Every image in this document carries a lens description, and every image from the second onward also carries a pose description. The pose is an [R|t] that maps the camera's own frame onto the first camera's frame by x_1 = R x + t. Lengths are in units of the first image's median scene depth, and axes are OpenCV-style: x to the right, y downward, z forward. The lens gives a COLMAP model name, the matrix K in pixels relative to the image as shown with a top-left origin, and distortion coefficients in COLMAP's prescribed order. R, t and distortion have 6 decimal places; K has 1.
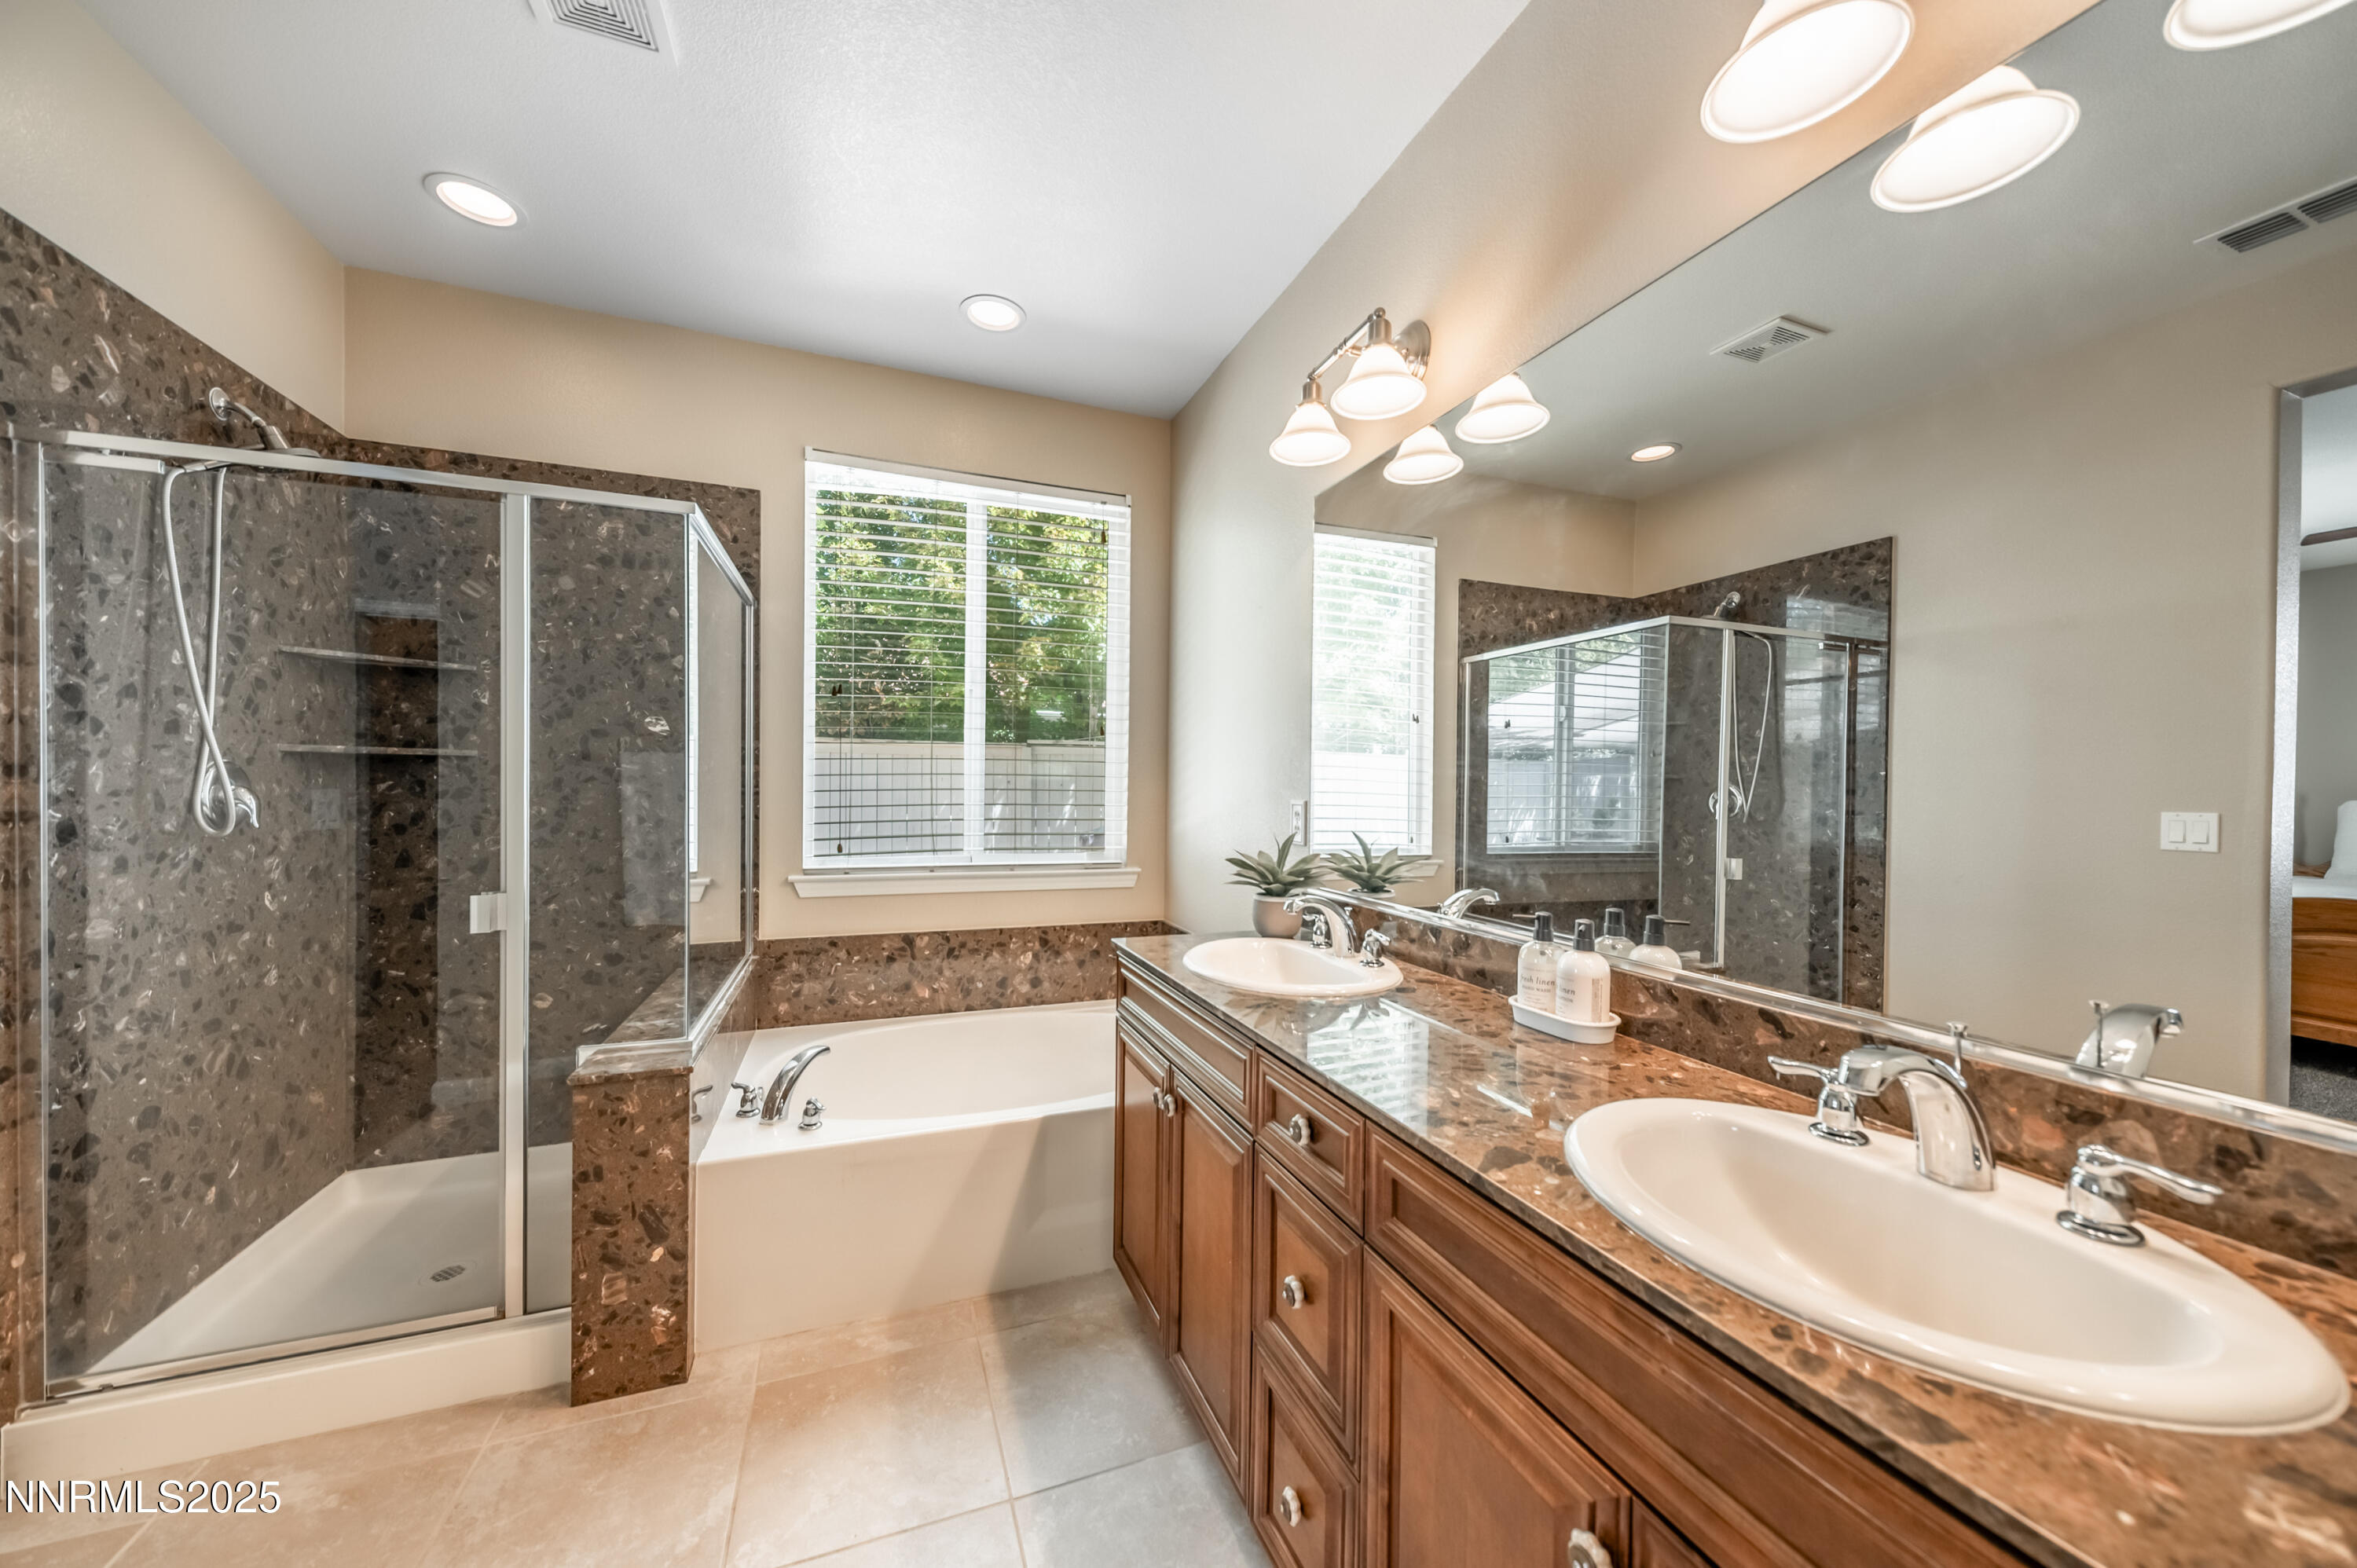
lens RADIAL K [[814.7, 0, 1173.2], [0, 814.7, 792.5], [0, 0, 1]] dist [0.013912, -0.006014]
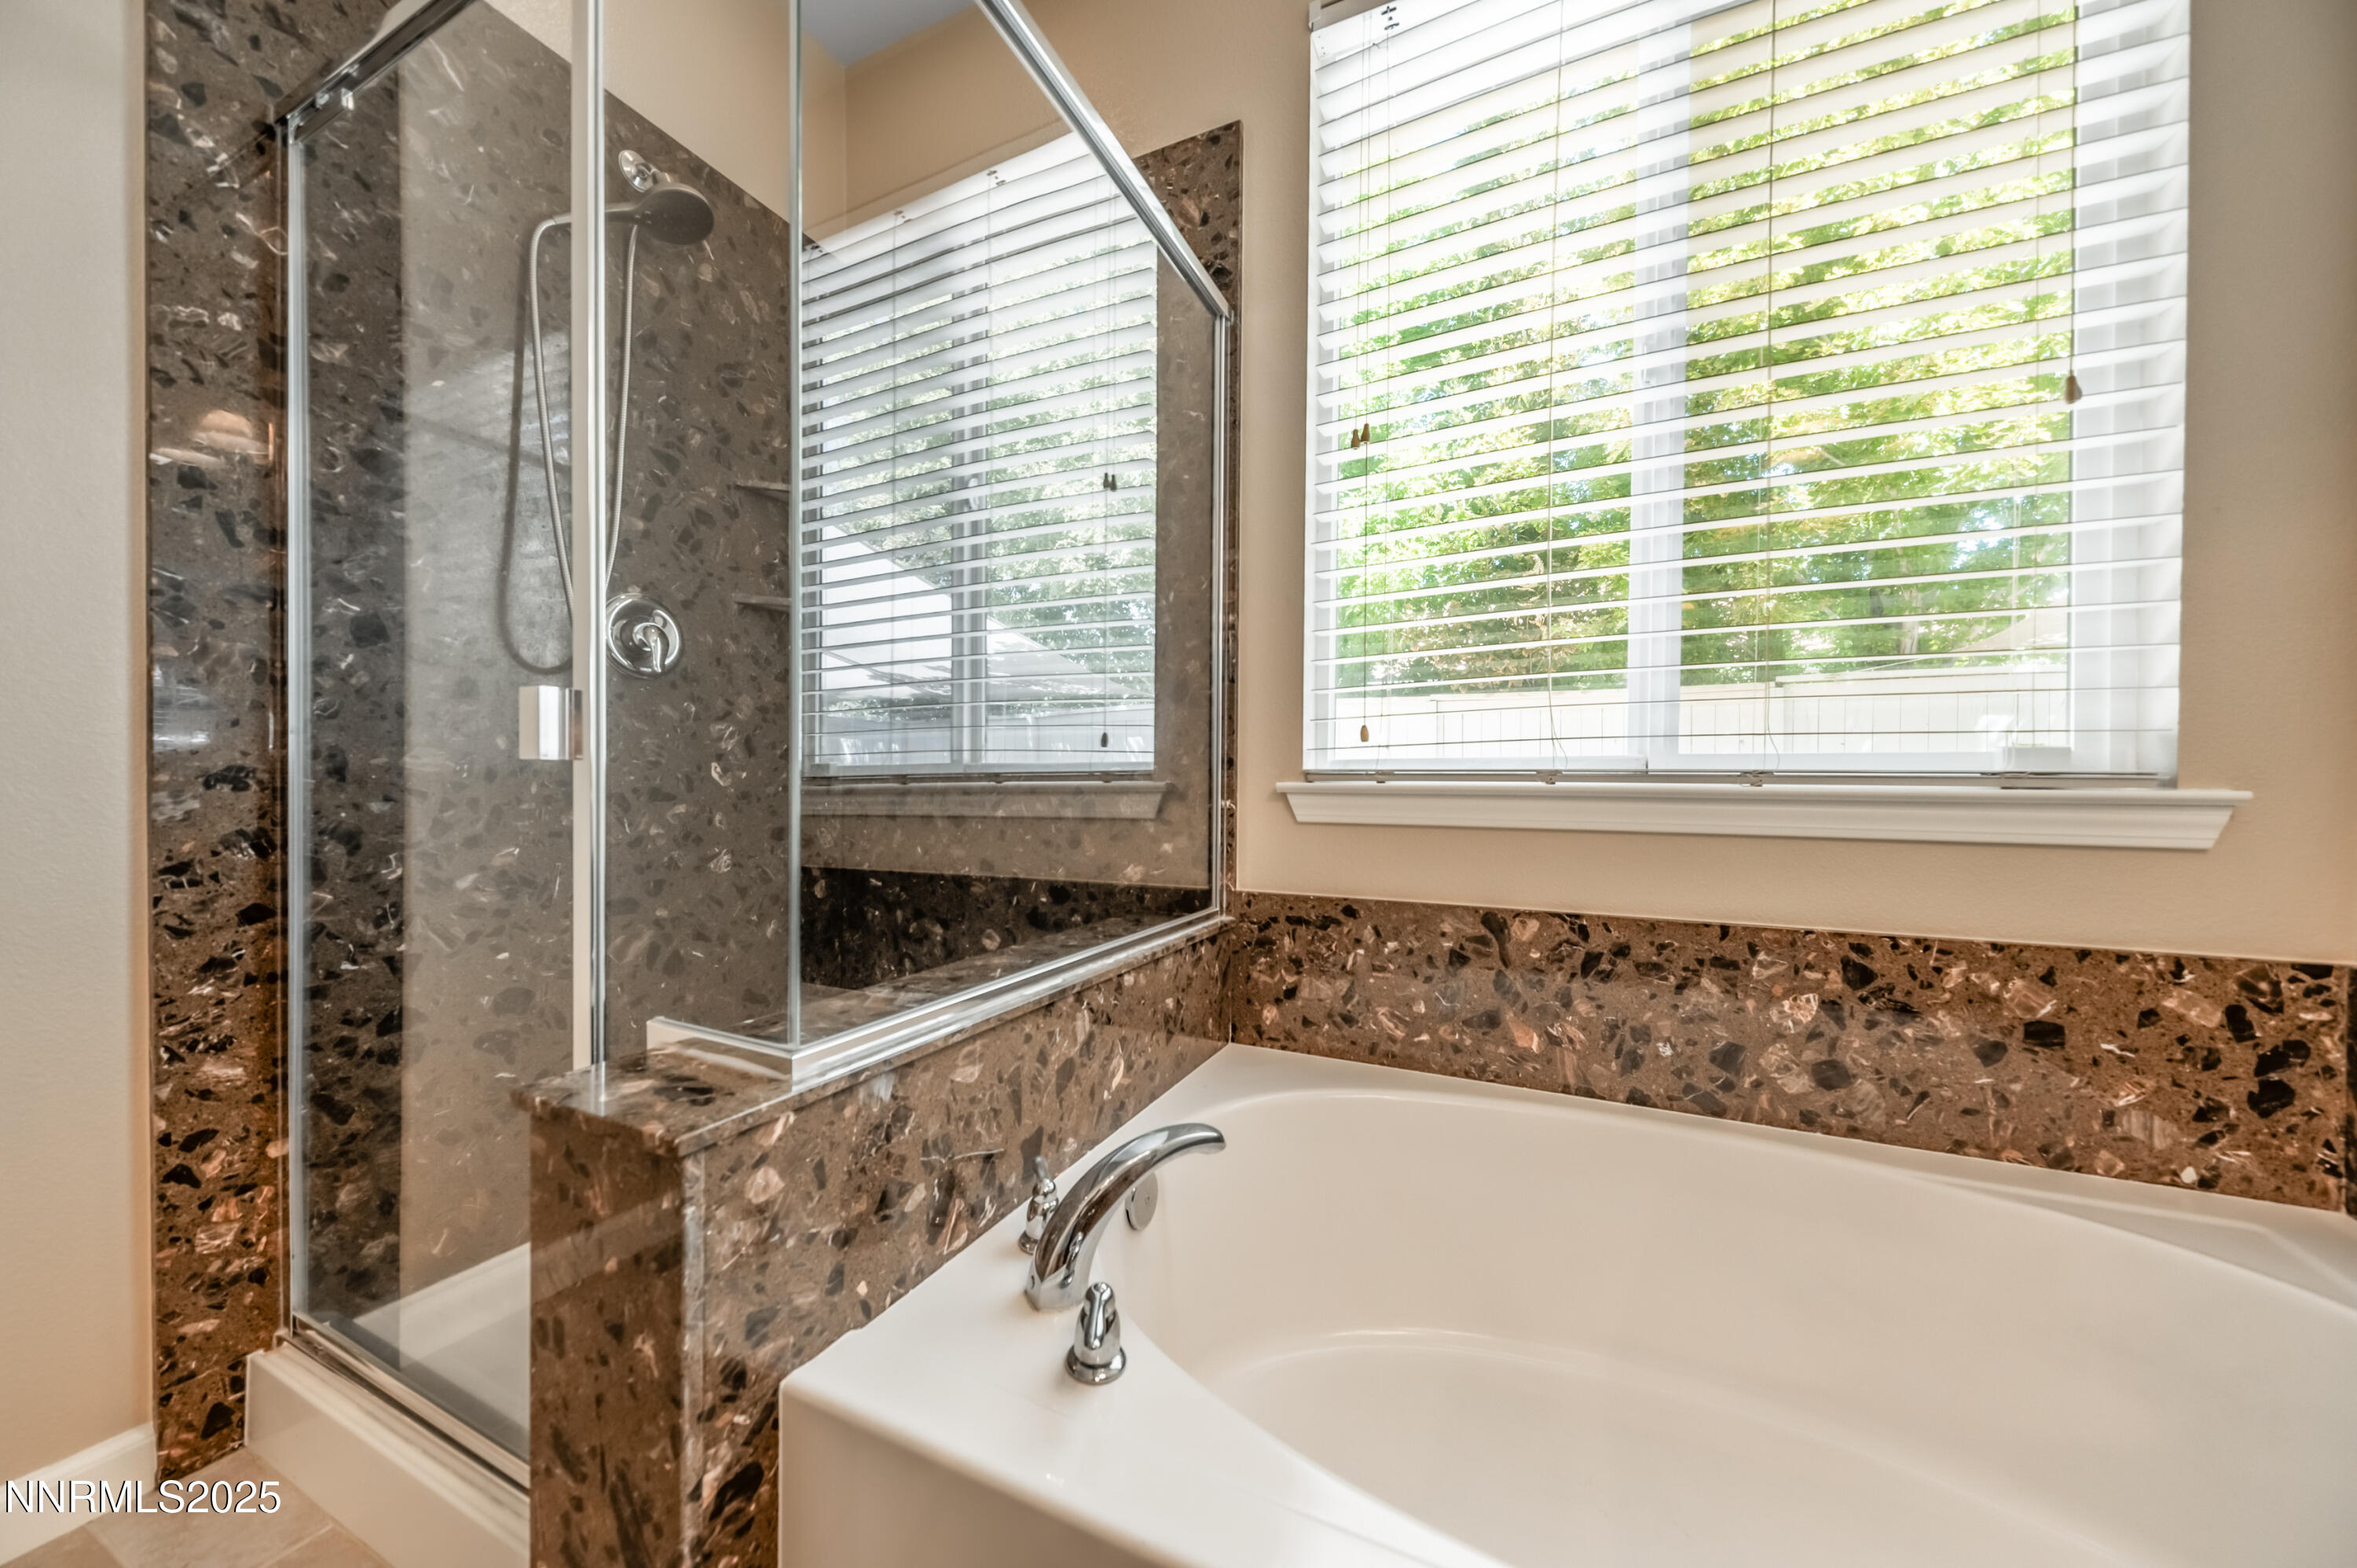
lens RADIAL K [[814.7, 0, 1173.2], [0, 814.7, 792.5], [0, 0, 1]] dist [0.013912, -0.006014]
pose [[0.691209, -0.001482, -0.722654, -0.127547], [-0.007588, 0.999928, -0.009309, 0.129779], [0.722615, 0.011918, 0.691148, 0.625888]]
